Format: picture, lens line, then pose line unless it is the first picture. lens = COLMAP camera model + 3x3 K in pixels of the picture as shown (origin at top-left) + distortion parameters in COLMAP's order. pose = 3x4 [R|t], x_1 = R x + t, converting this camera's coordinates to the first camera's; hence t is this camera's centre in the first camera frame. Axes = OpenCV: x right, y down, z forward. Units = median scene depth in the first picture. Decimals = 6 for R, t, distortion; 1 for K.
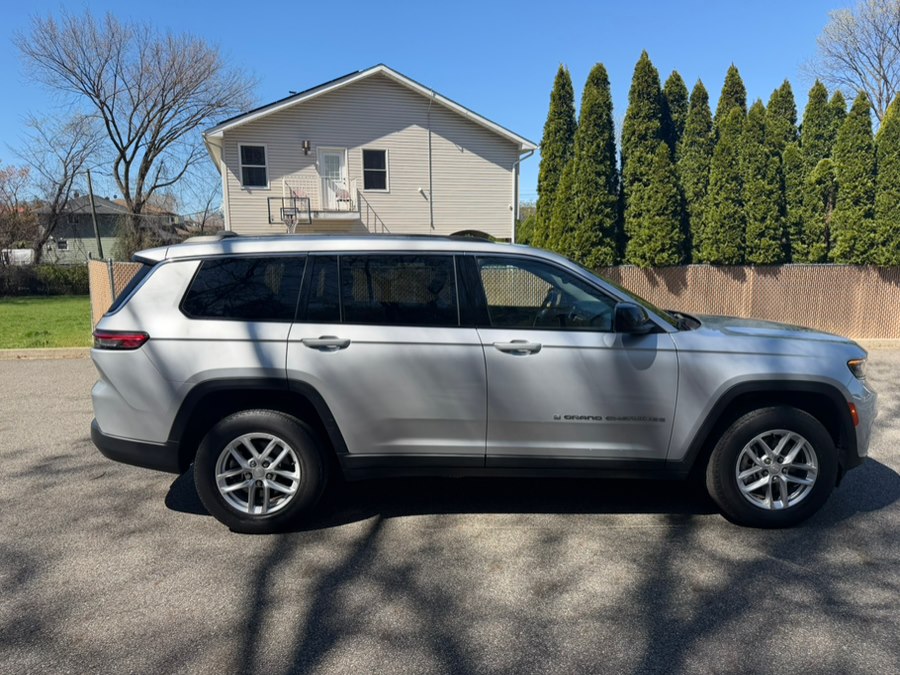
lens RADIAL K [[631.8, 0, 452.4], [0, 631.8, 334.7], [0, 0, 1]] dist [0.055124, -0.073134]
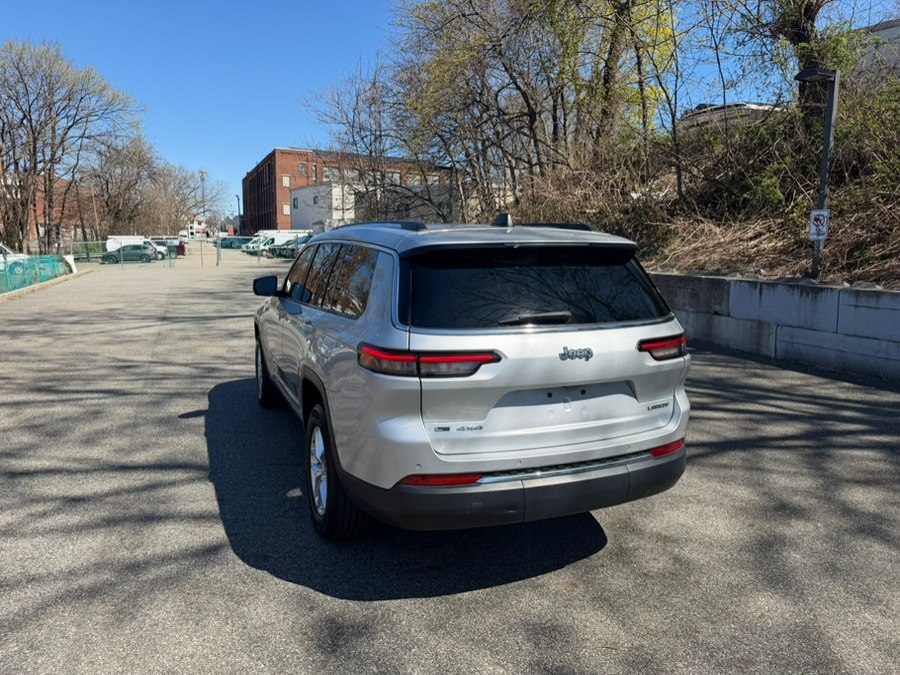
lens RADIAL K [[631.8, 0, 450.0], [0, 631.8, 333.1], [0, 0, 1]] dist [0.055124, -0.073134]
pose [[-0.369945, -0.126911, 0.920345, -0.396967], [0.114389, 0.976866, 0.180685, -0.063639], [-0.921985, 0.172121, -0.346869, 0.513568]]
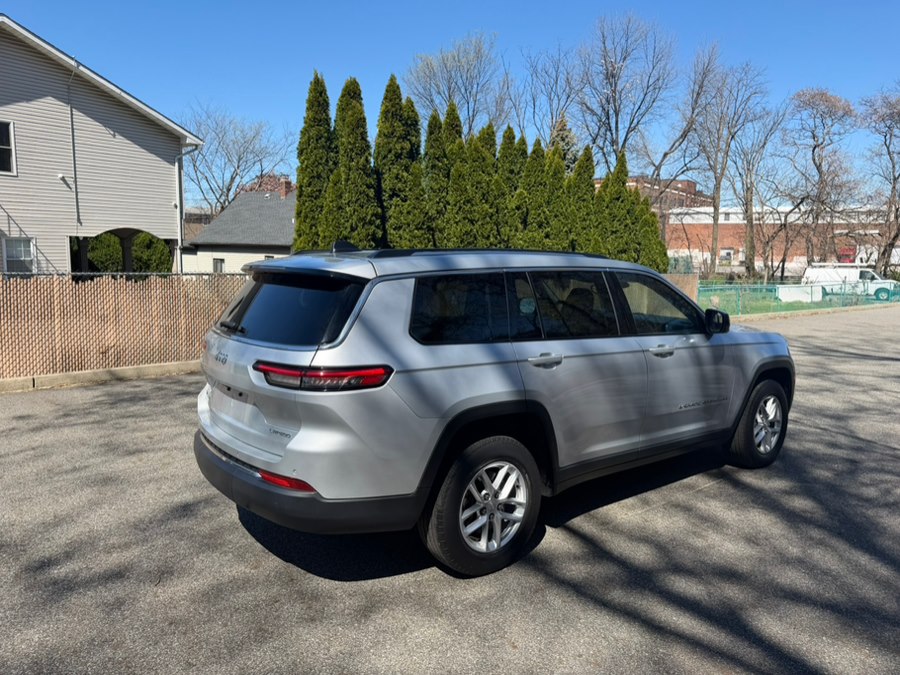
lens RADIAL K [[631.8, 0, 454.2], [0, 631.8, 331.1], [0, 0, 1]] dist [0.055124, -0.073134]
pose [[0.795882, -0.050780, 0.603319, -0.286602], [0.057863, 0.998295, 0.007692, -0.015476], [-0.602681, 0.028788, 0.797463, 0.091269]]
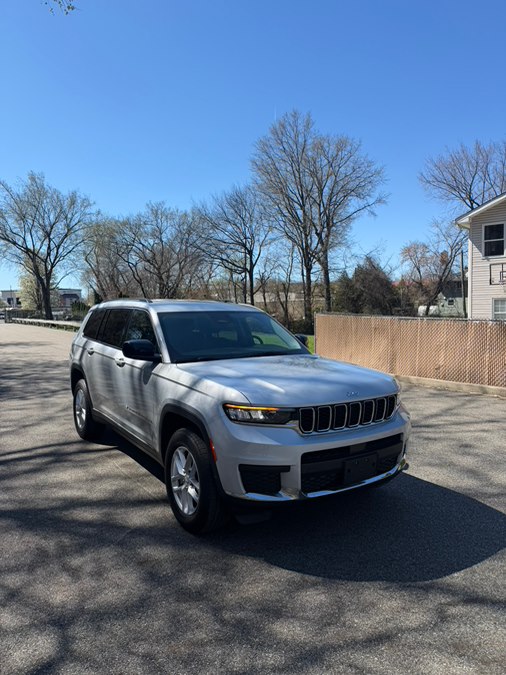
lens RADIAL K [[473.9, 0, 254.6], [0, 473.9, 339.6], [0, 0, 1]] dist [0.055124, -0.073134]
pose [[0.529702, 0.056424, -0.846305, 0.441502], [-0.108230, 0.994125, -0.001462, -0.025238], [0.841251, 0.092370, 0.532696, 0.189151]]
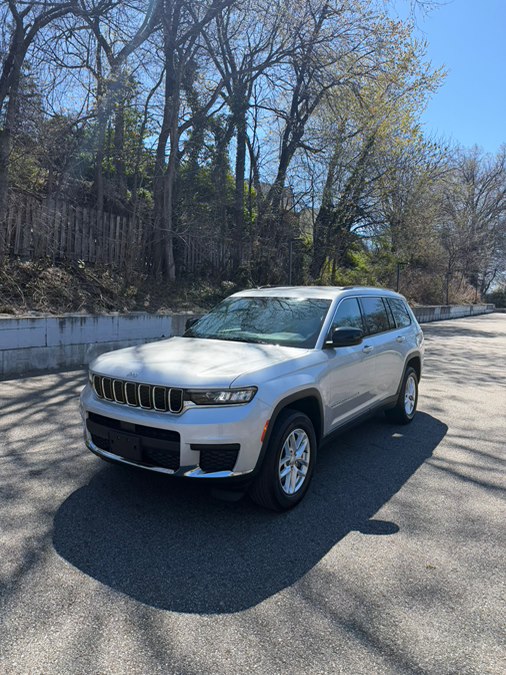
lens RADIAL K [[473.9, 0, 249.7], [0, 473.9, 336.8], [0, 0, 1]] dist [0.055124, -0.073134]
pose [[-0.560292, 0.065621, -0.825692, 0.435394], [-0.123217, 0.979162, 0.161430, -0.079177], [0.819079, 0.192187, -0.540531, 0.607830]]
